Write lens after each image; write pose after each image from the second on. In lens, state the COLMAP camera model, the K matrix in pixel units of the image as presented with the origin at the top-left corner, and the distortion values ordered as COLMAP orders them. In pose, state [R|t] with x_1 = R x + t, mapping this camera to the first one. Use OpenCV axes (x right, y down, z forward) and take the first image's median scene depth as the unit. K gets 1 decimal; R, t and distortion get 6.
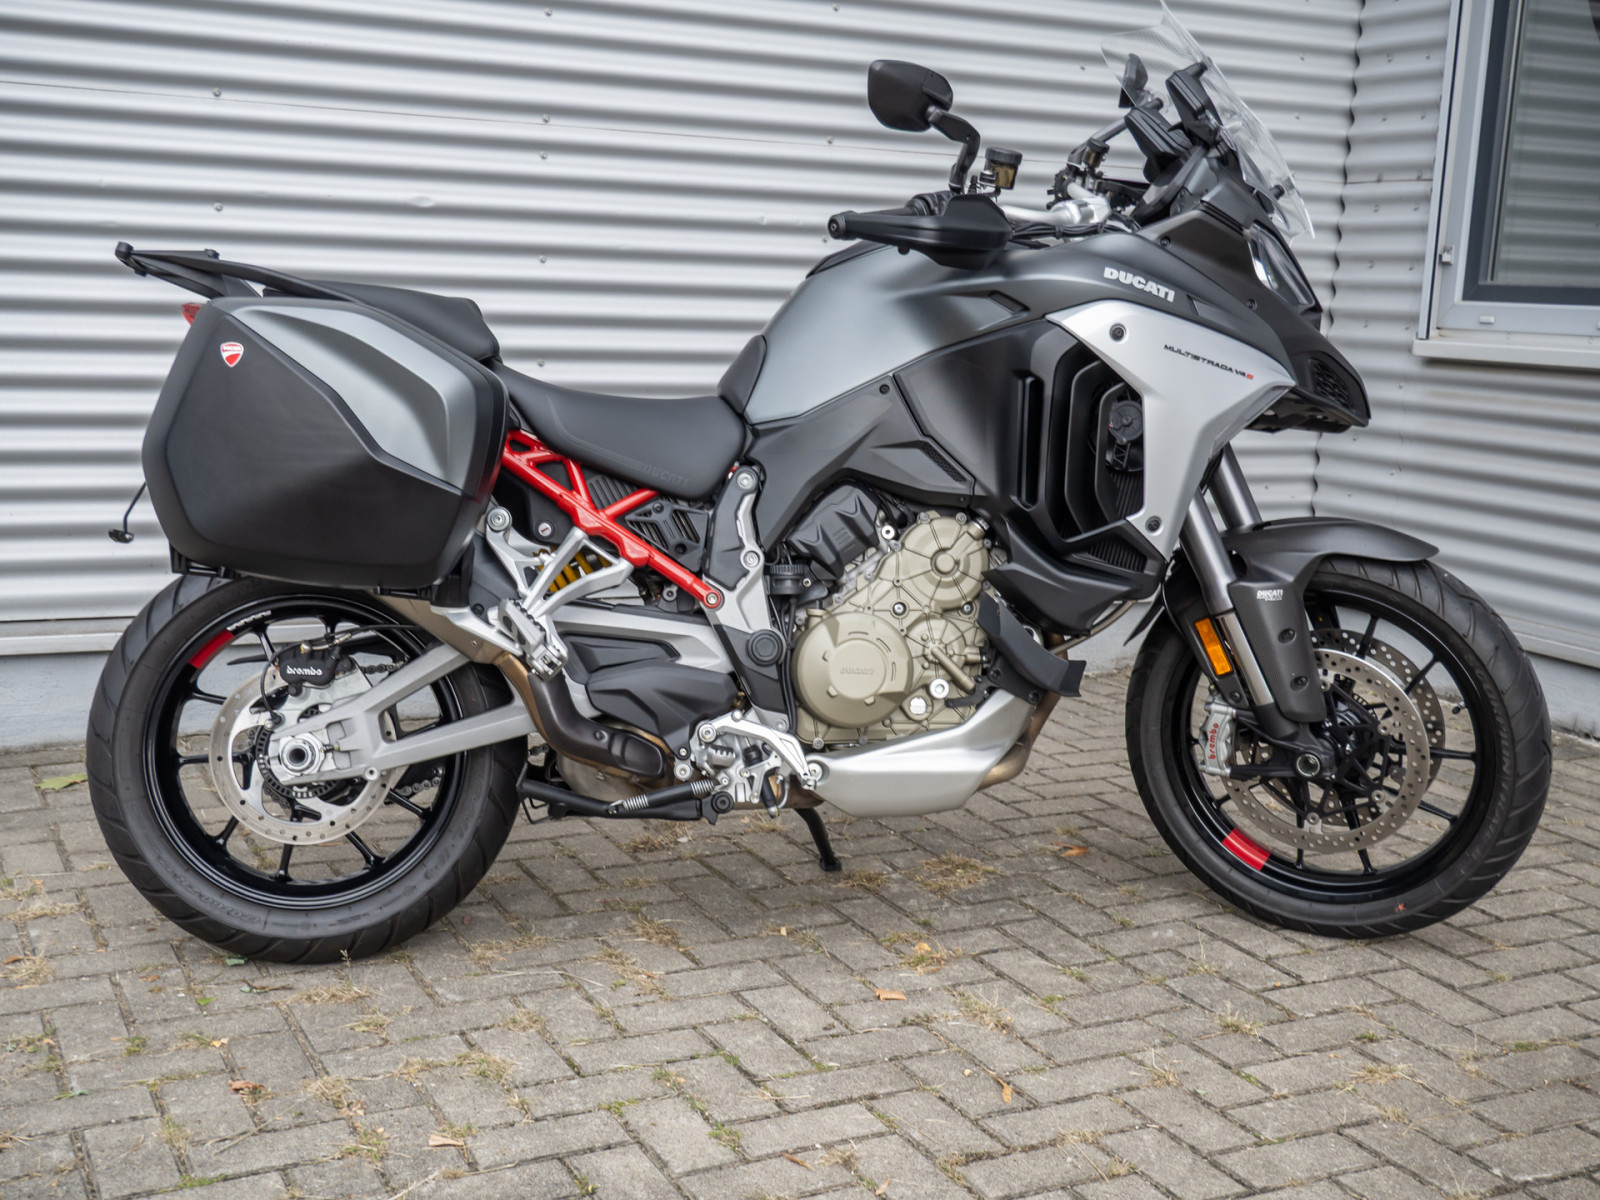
lens RADIAL K [[1710.7, 0, 794.8], [0, 1710.7, 596.7], [0, 0, 1]] dist [0.018841, 0.000000]
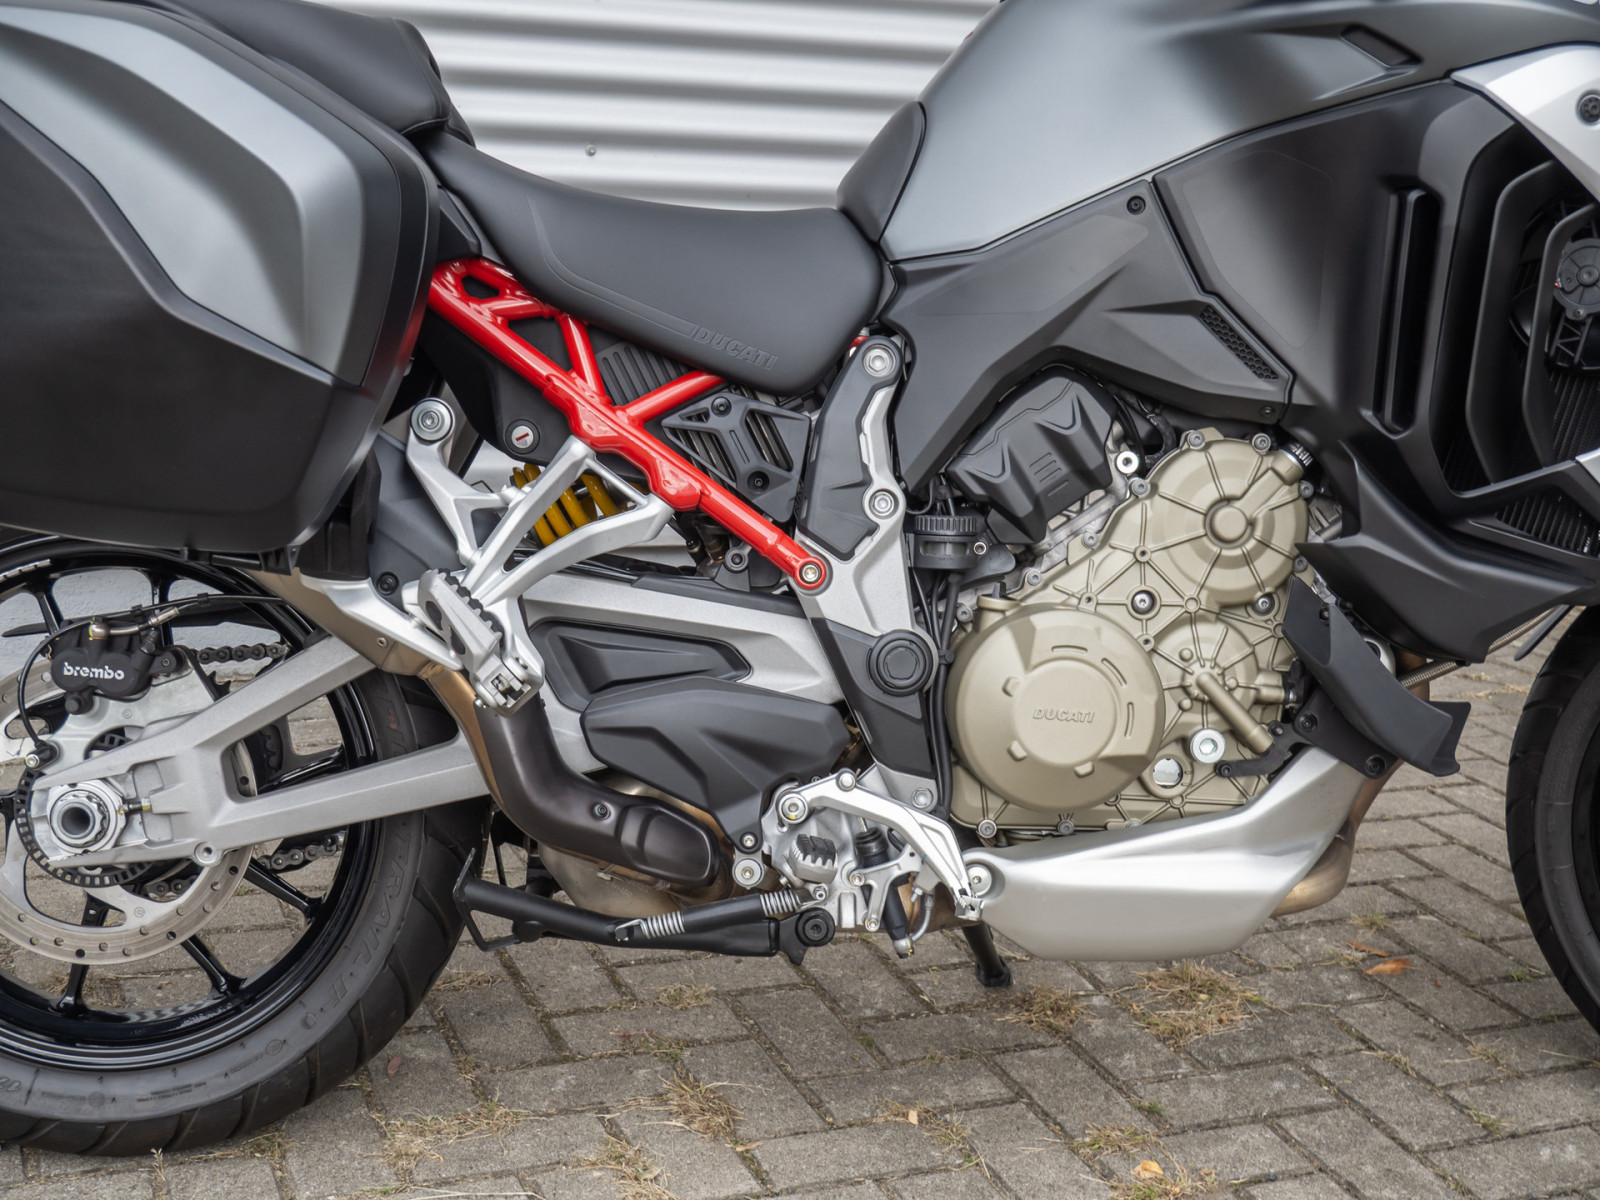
lens RADIAL K [[2058.4, 0, 808.0], [0, 2058.4, 606.3], [0, 0, 1]] dist [0.037683, 0.000000]
pose [[0.996968, 0.042905, -0.064923, -0.004464], [-0.038033, 0.996495, 0.074513, -0.037656], [0.067892, -0.071817, 0.995104, 0.319909]]
